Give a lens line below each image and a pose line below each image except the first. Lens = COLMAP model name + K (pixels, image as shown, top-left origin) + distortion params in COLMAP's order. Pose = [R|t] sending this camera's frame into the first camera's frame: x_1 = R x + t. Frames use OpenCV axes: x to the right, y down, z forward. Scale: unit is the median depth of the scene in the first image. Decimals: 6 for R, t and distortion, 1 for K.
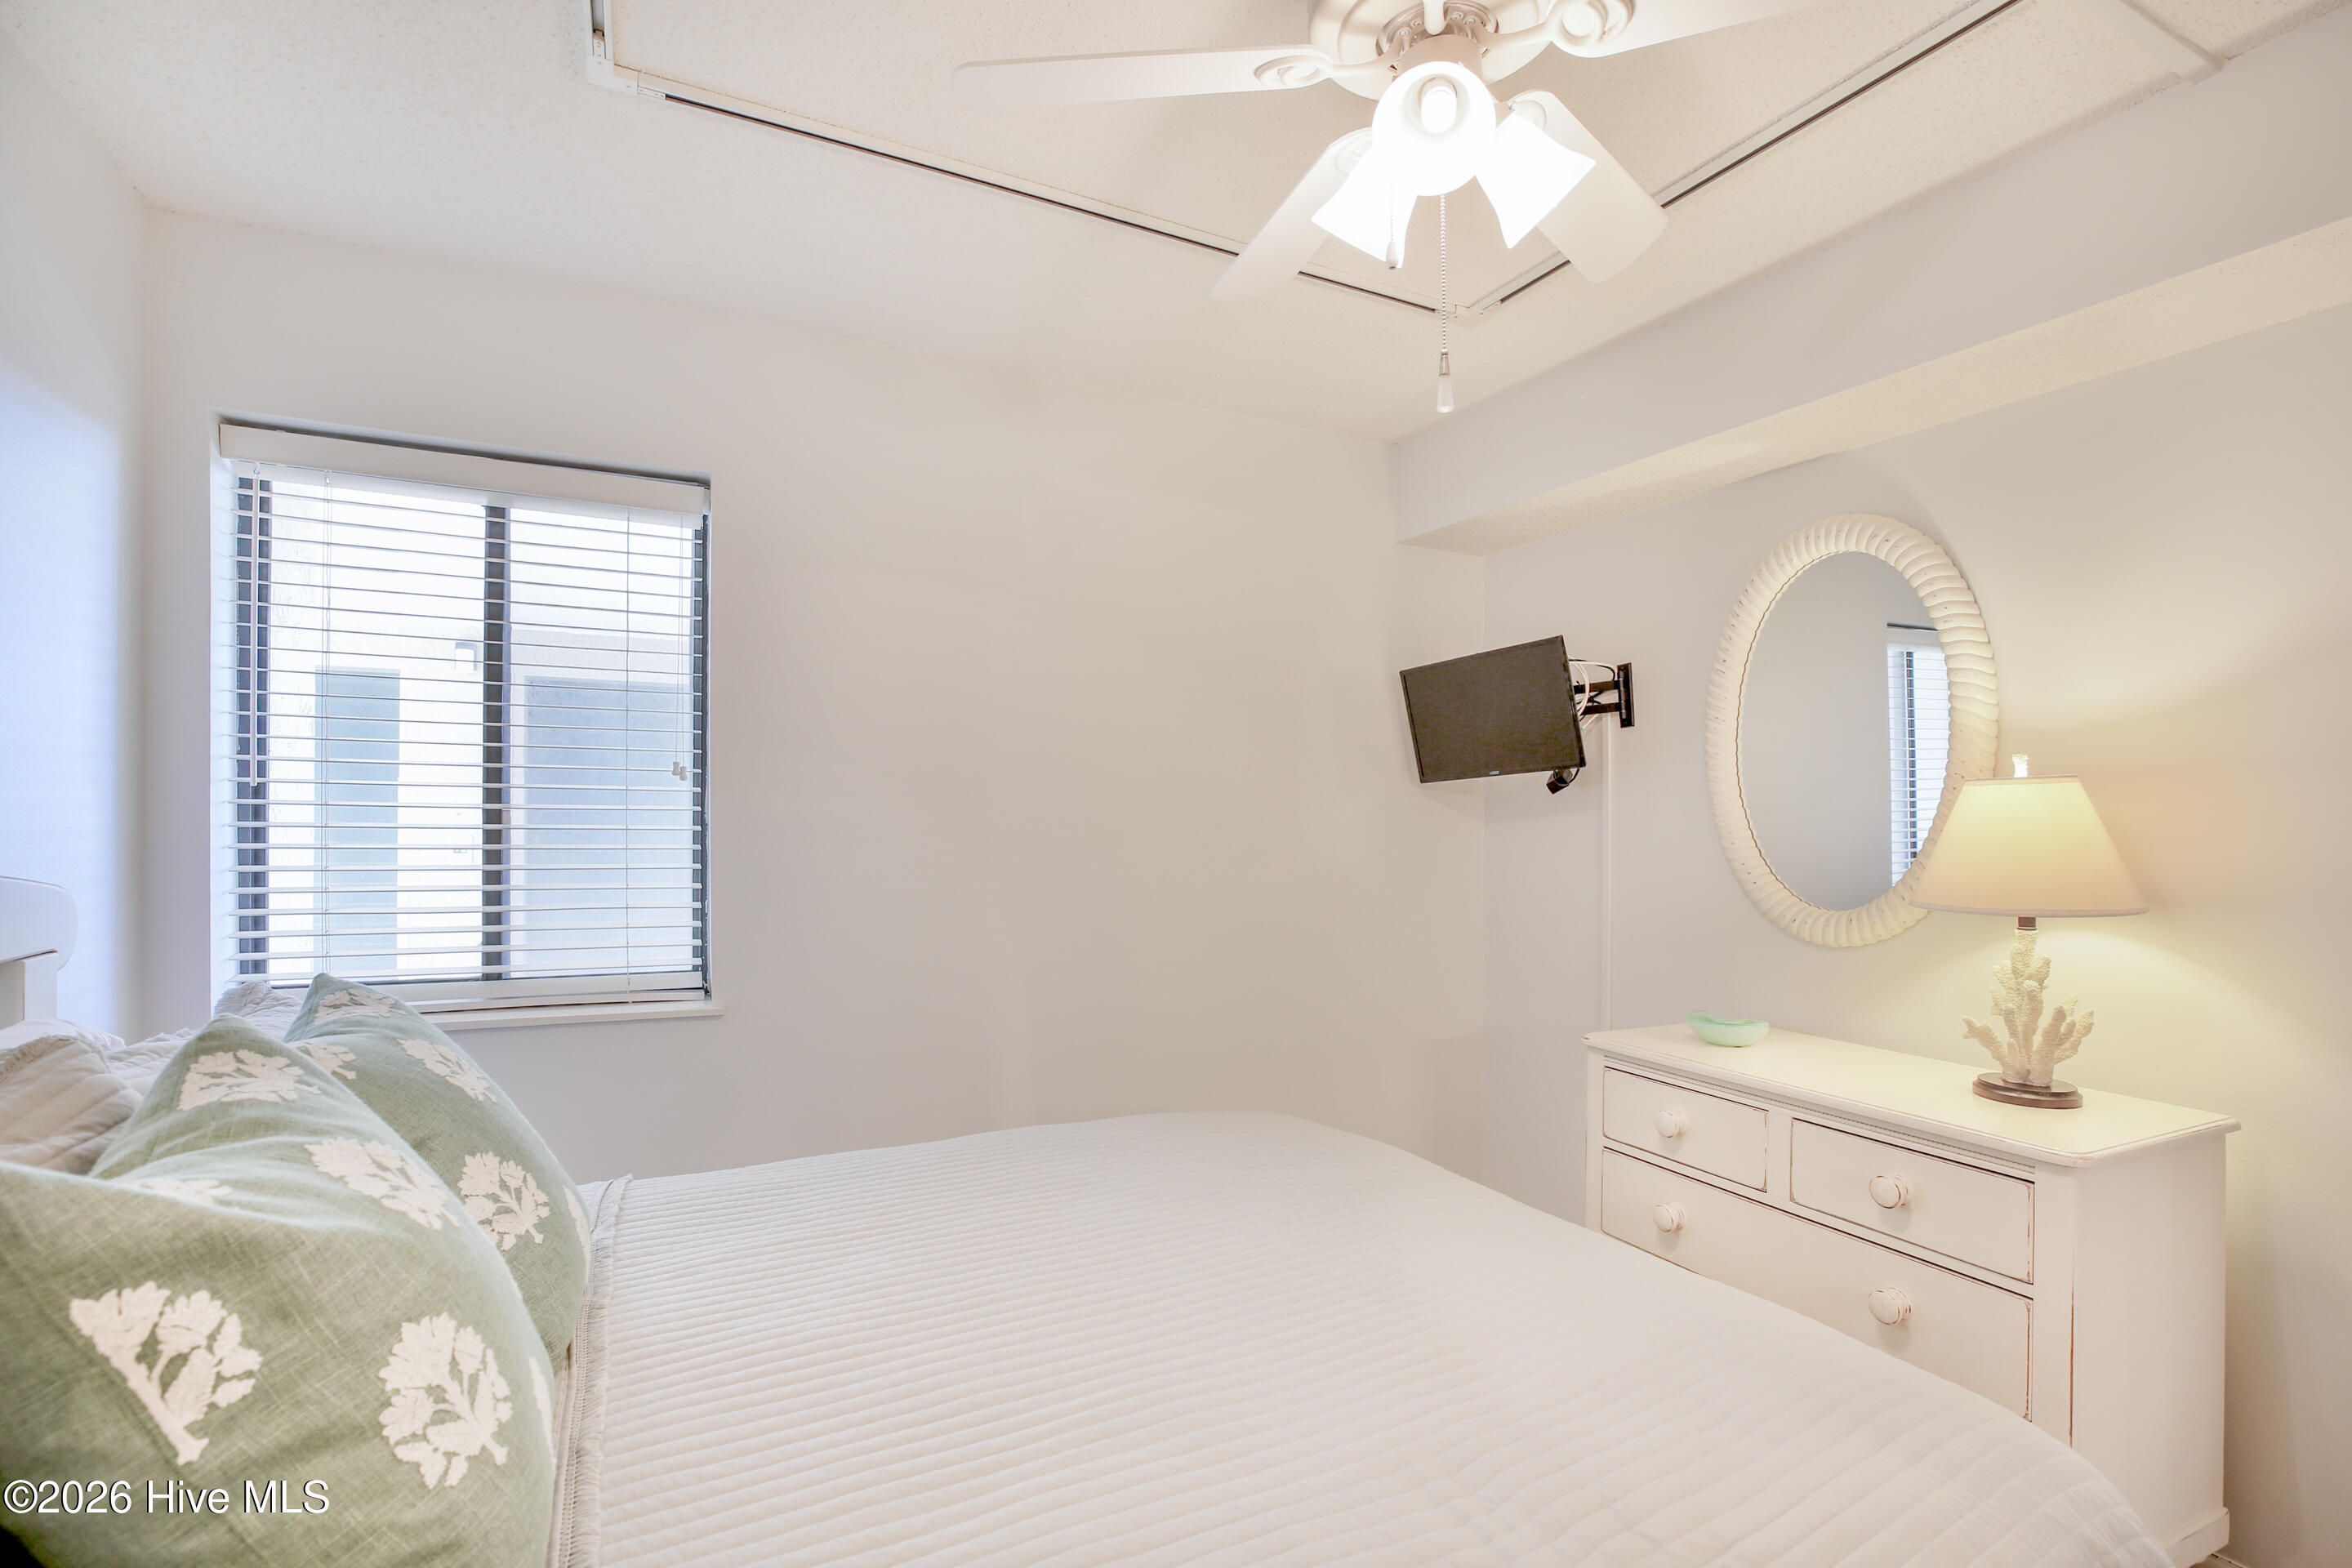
lens RADIAL K [[1083.1, 0, 1173.5], [0, 1083.1, 779.1], [0, 0, 1]] dist [-0.001755, -0.000283]
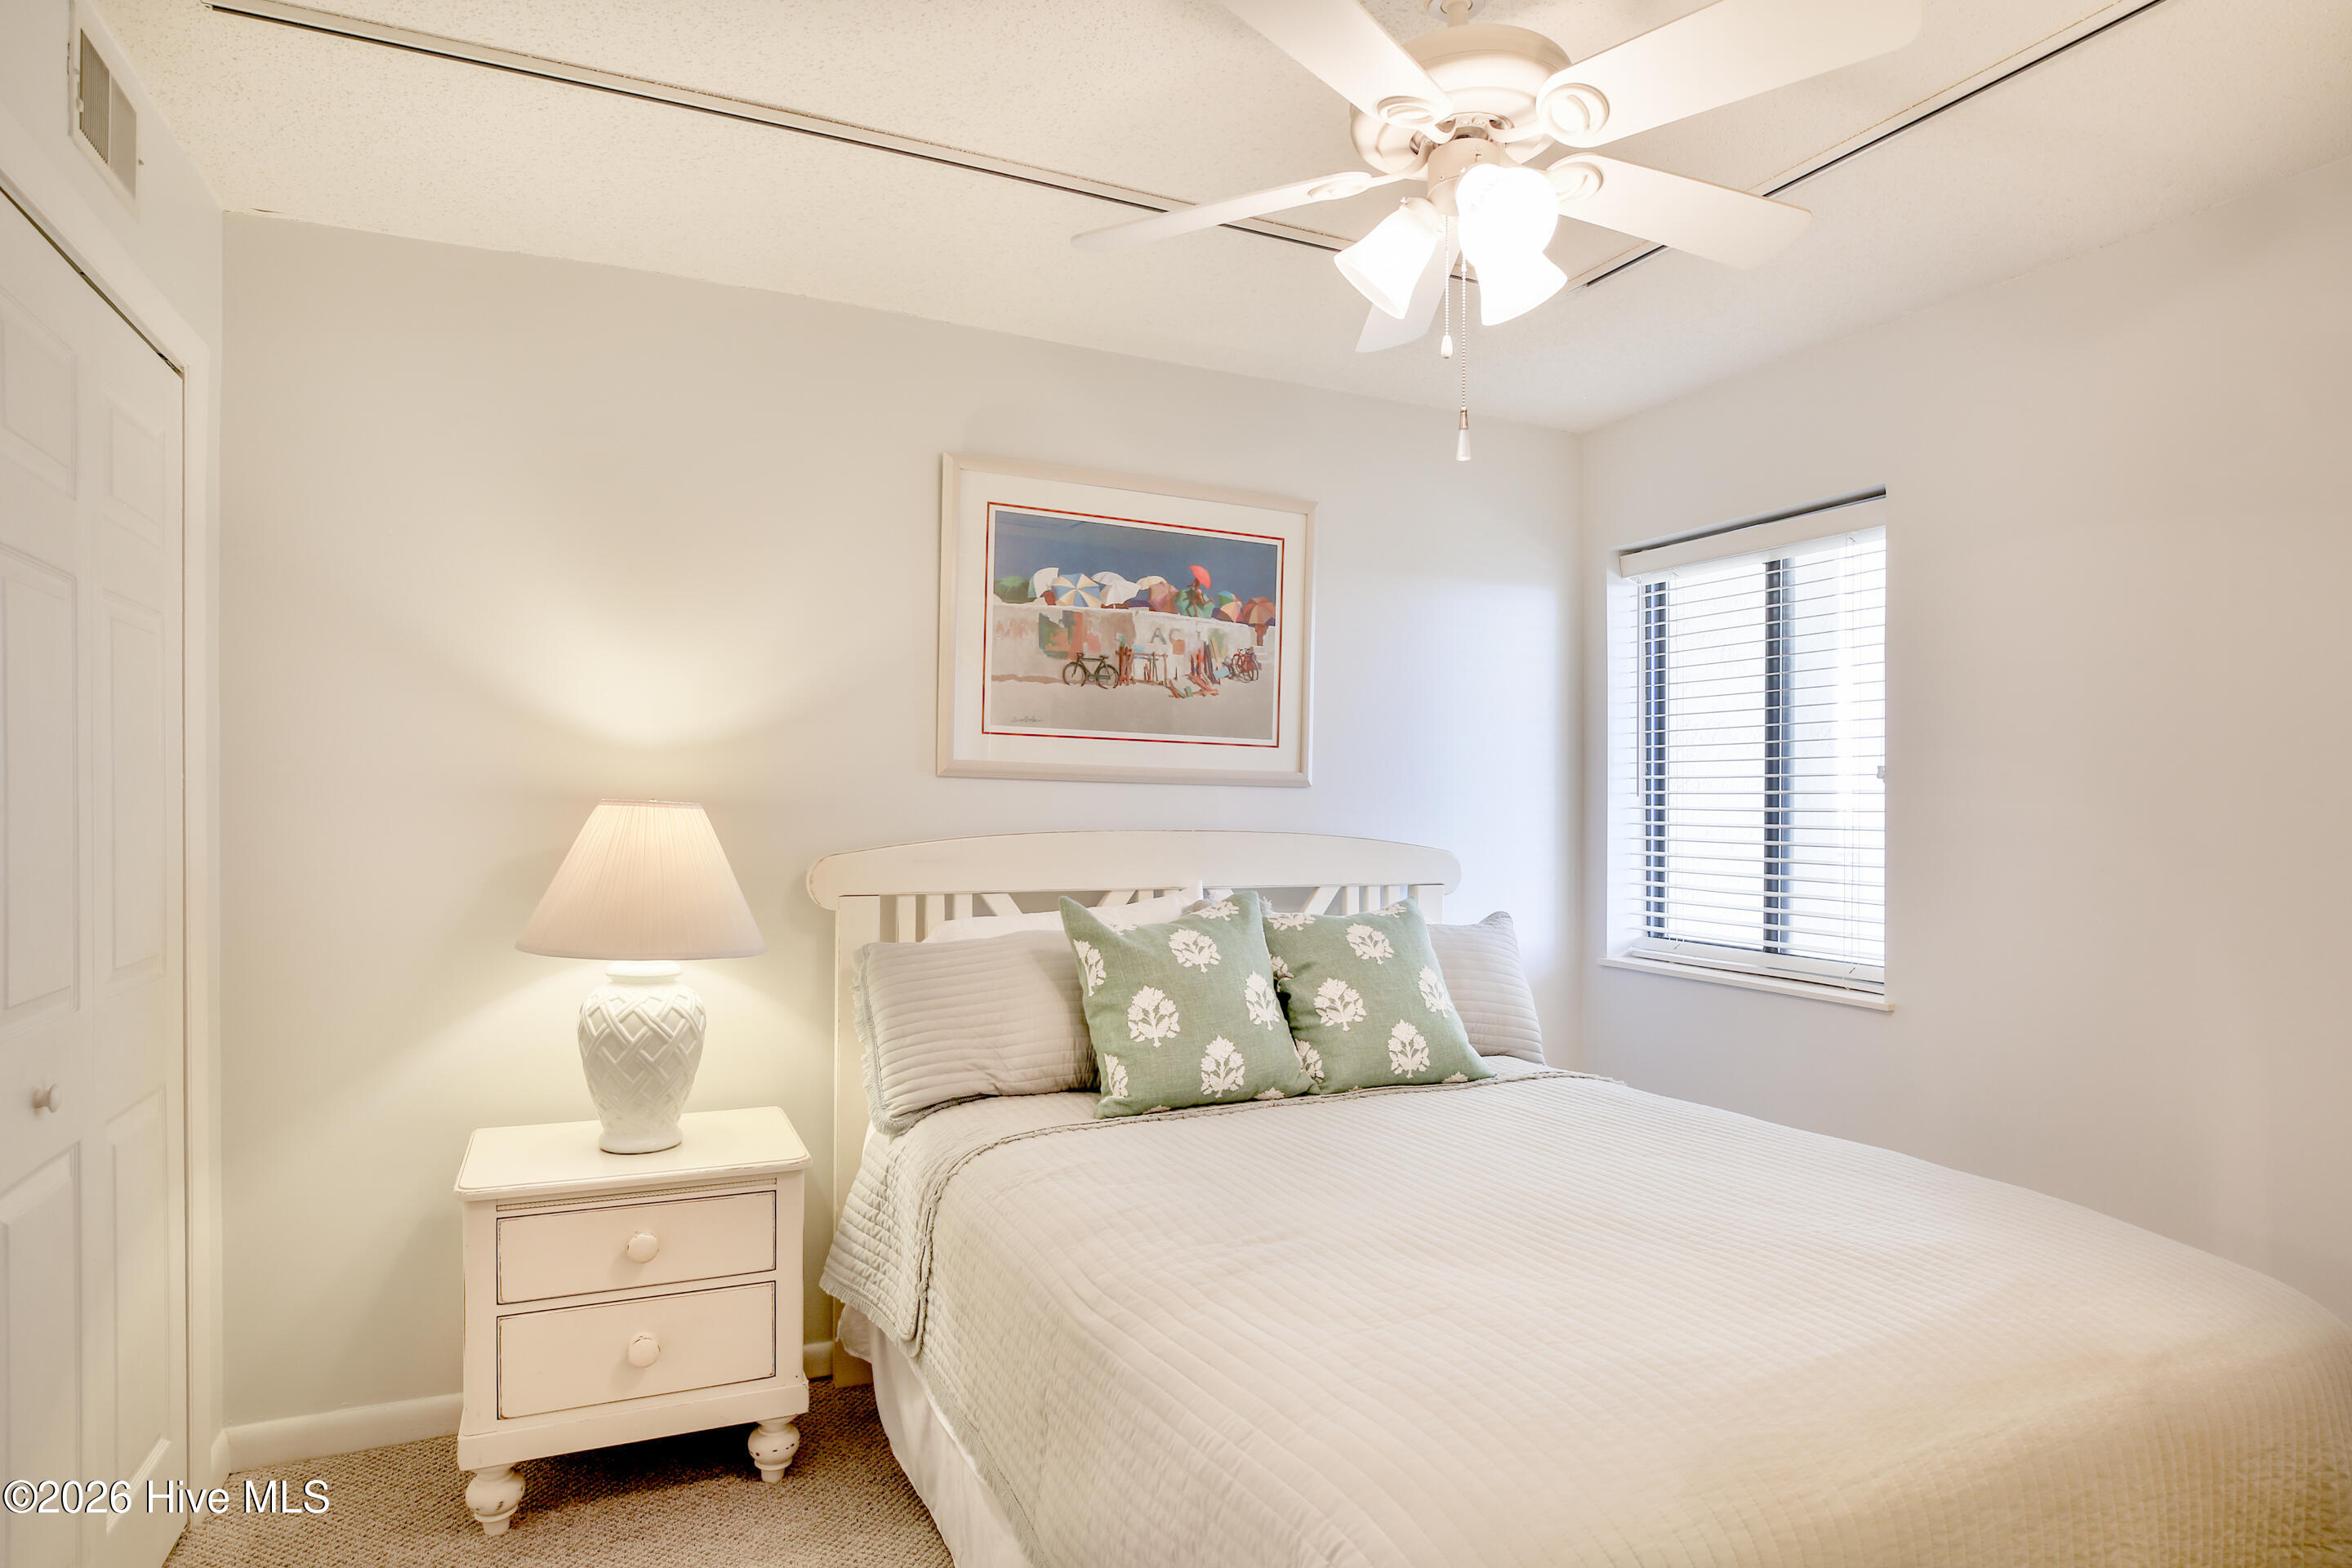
lens RADIAL K [[1304.2, 0, 1173.1], [0, 1304.2, 824.7], [0, 0, 1]] dist [-0.001509, 0.000777]
pose [[-0.024318, 0.003873, -0.999697, 0.860035], [0.021331, 0.999767, 0.003354, 0.022969], [0.999477, -0.021243, -0.024395, 0.372026]]
